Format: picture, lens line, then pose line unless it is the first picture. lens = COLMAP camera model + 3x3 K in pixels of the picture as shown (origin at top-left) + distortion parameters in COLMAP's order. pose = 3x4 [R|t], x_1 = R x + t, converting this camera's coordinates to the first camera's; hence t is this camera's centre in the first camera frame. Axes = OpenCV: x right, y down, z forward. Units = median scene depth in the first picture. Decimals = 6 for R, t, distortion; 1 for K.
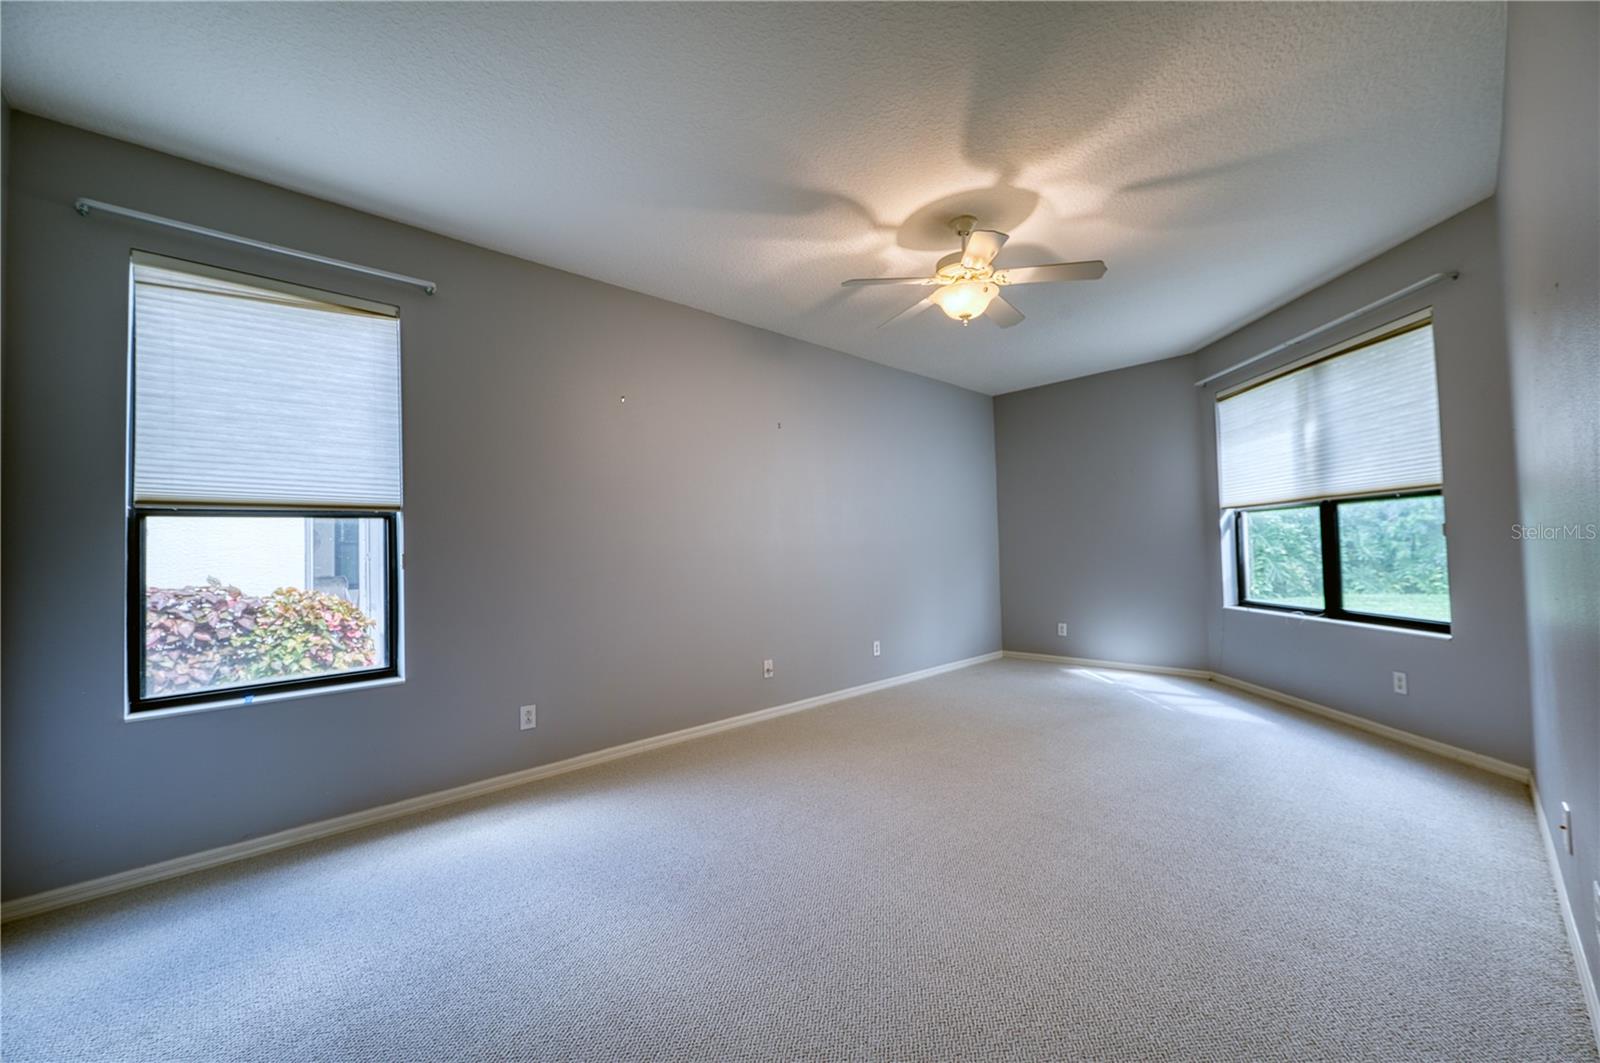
lens RADIAL K [[638.7, 0, 800.6], [0, 638.7, 523.3], [0, 0, 1]] dist [-0.001042, 0.000770]
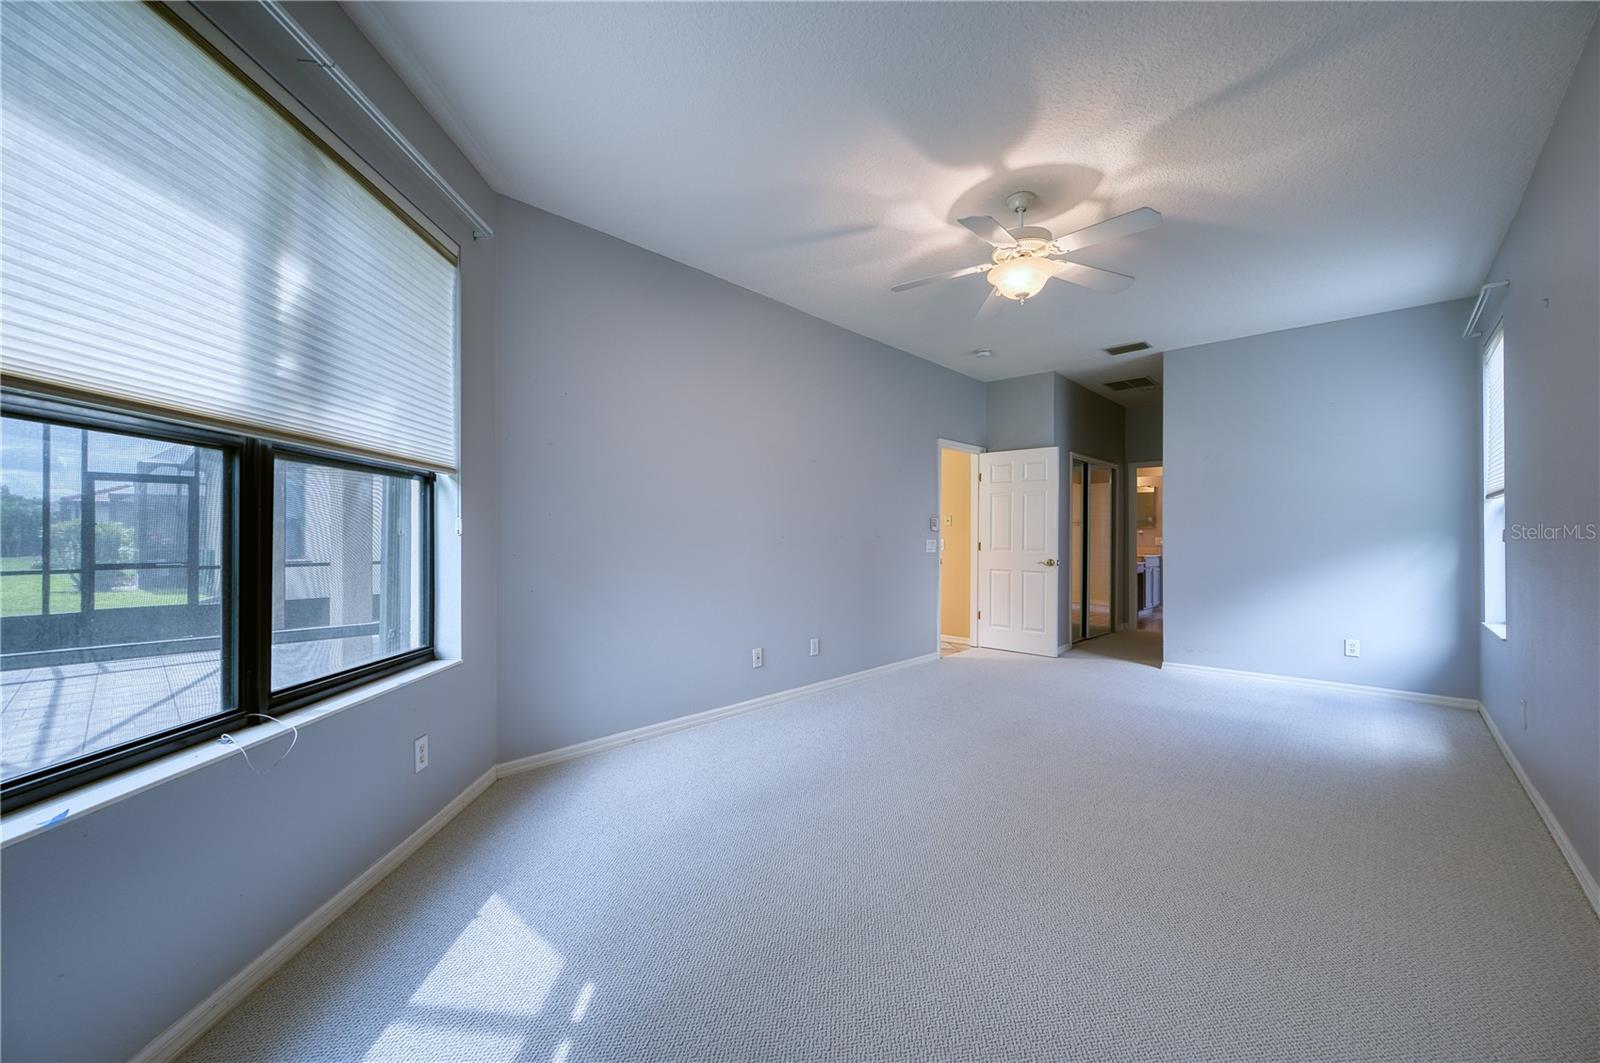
lens RADIAL K [[634.2, 0, 800.0], [0, 634.2, 531.5], [0, 0, 1]] dist [0.001009, -0.000481]
pose [[-0.998043, 0.014478, -0.060839, 0.506939], [0.017836, 0.998326, -0.055022, 0.054075], [0.059941, -0.055999, -0.996630, 1.476855]]
